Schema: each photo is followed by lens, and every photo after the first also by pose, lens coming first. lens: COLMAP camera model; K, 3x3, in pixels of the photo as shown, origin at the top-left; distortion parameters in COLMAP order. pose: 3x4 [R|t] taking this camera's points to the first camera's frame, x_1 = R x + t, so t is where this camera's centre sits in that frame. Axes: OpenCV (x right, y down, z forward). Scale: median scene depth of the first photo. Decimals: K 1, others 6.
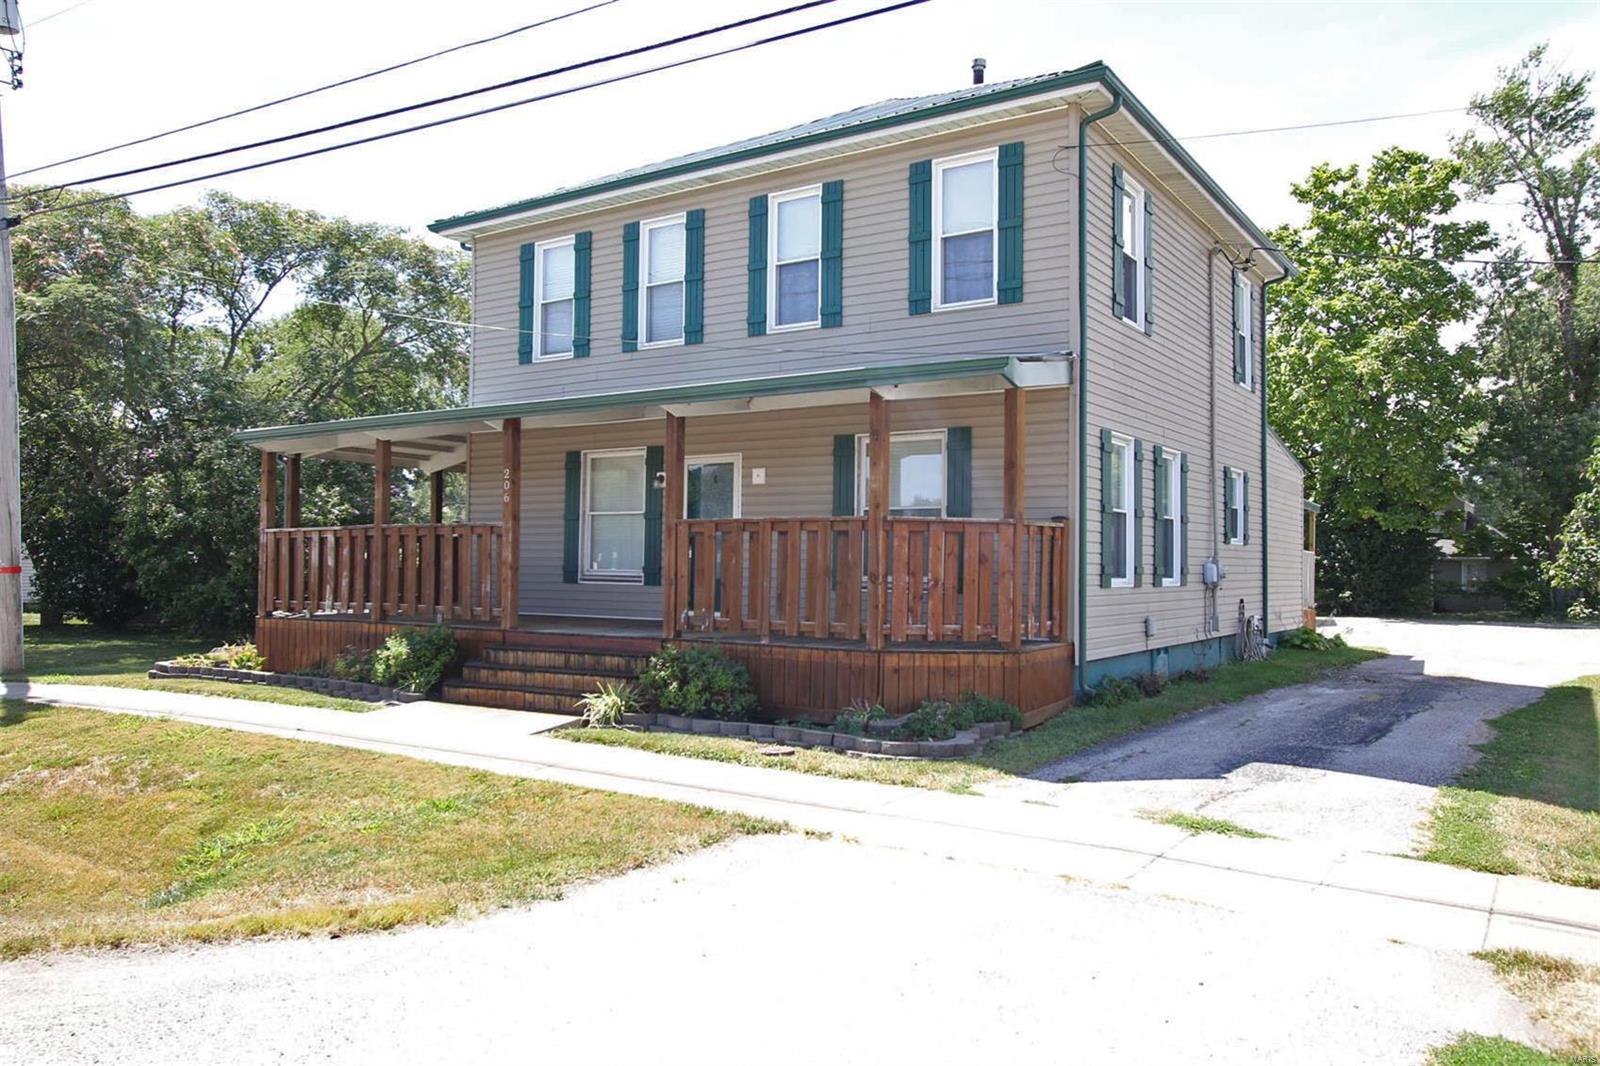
lens RADIAL K [[1180.5, 0, 800.0], [0, 1180.5, 533.0], [0, 0, 1]] dist [-0.034142, 0.051168]
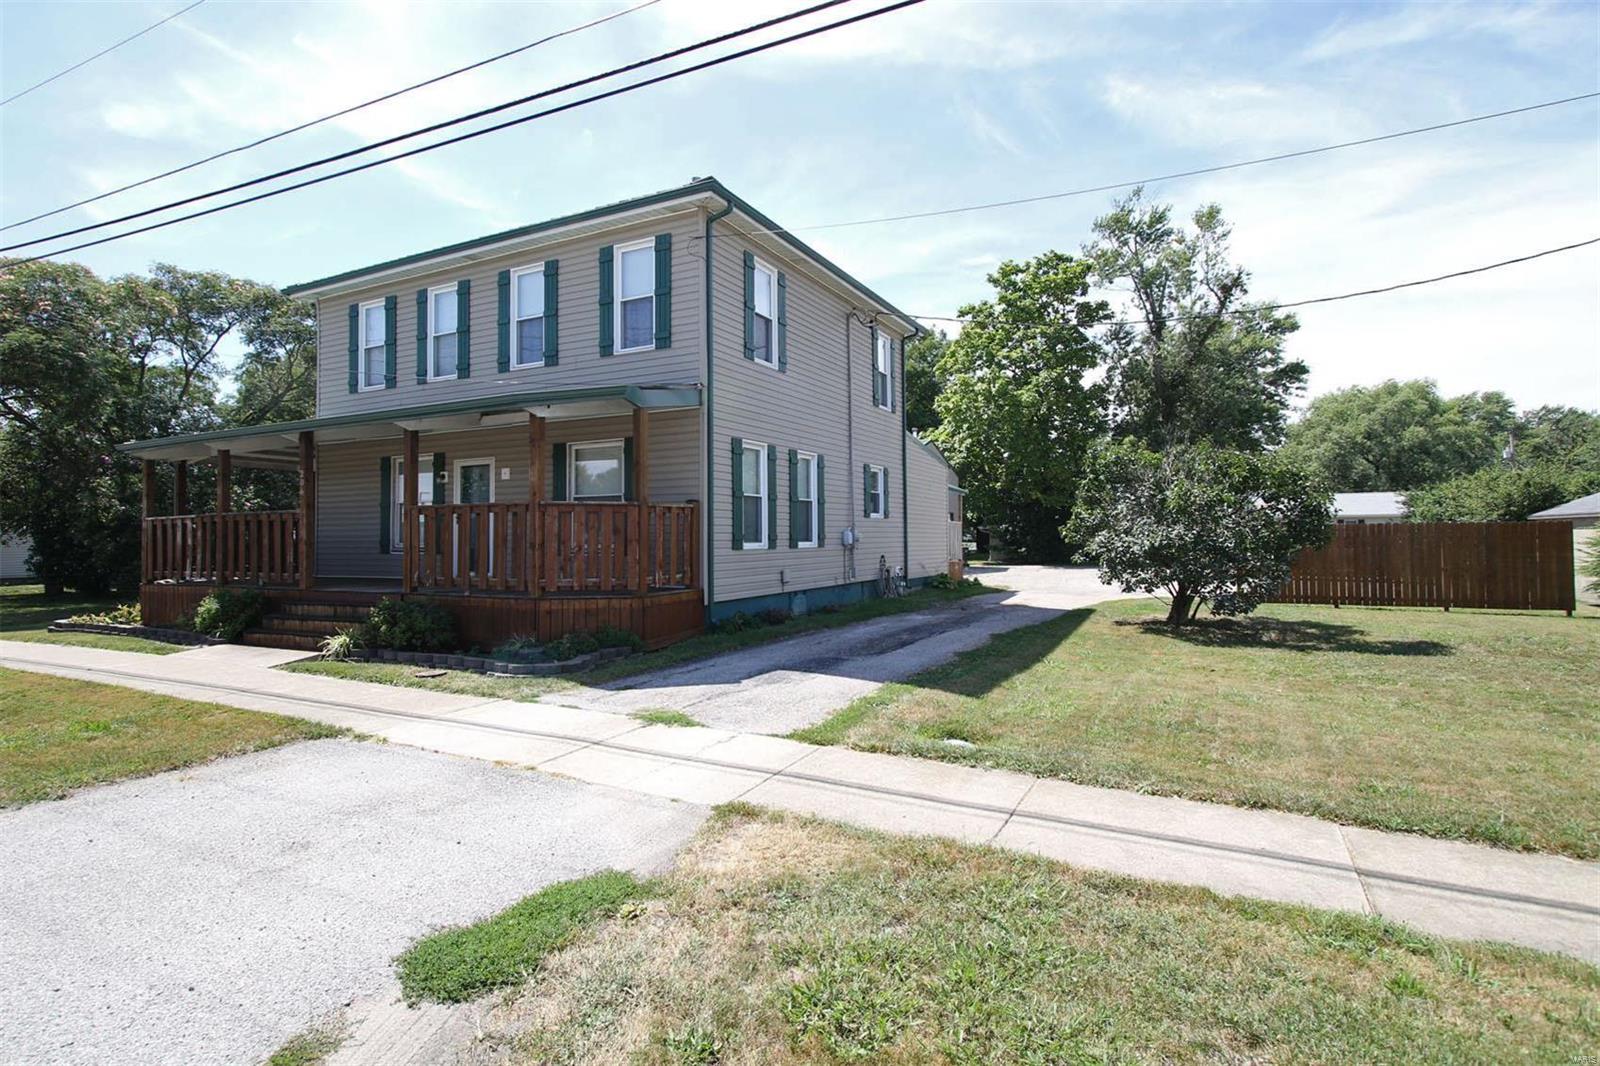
lens RADIAL K [[817.0, 0, 805.4], [0, 817.0, 524.2], [0, 0, 1]] dist [-0.021400, 0.000481]
pose [[0.993027, -0.016623, 0.116706, 0.192061], [0.015201, 0.999799, 0.013060, 0.003642], [-0.116899, -0.011195, 0.993081, 0.010104]]
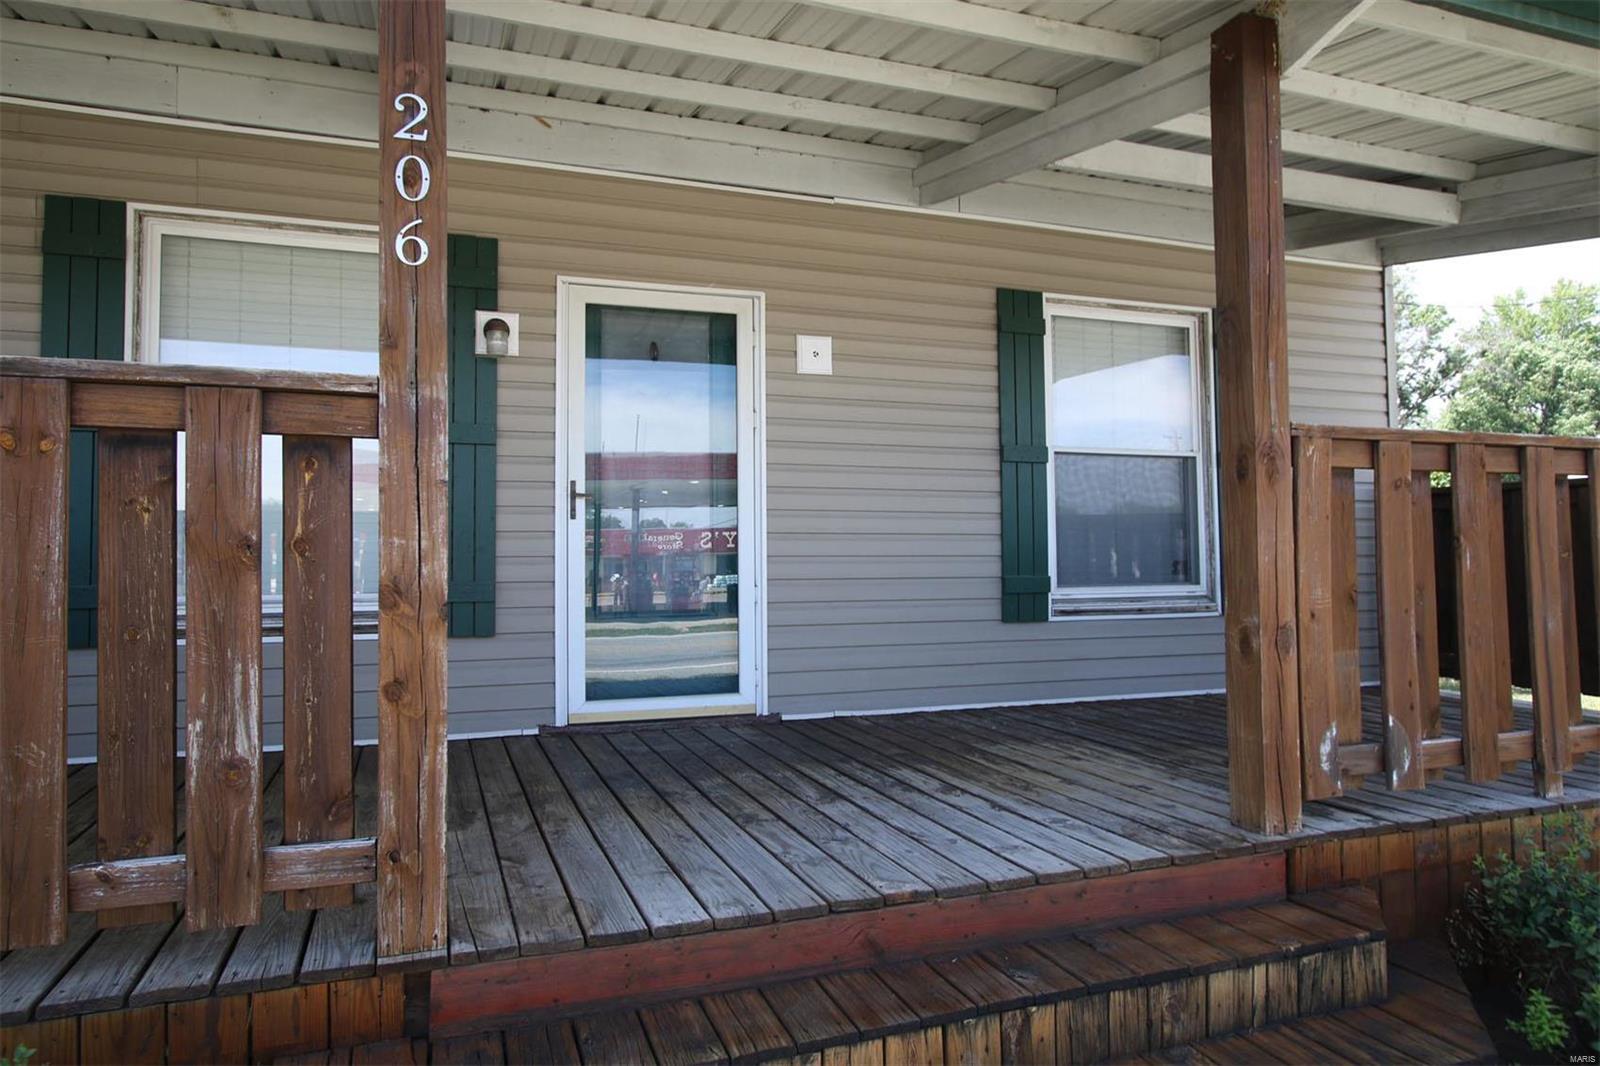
lens RADIAL K [[1012.5, 0, 799.5], [0, 1012.5, 520.6], [0, 0, 1]] dist [-0.006886, -0.001680]
pose [[0.587746, -0.009064, 0.808995, -0.314380], [-0.022532, 0.999366, 0.027566, 0.000713], [-0.808732, -0.034430, 0.587169, 0.754555]]
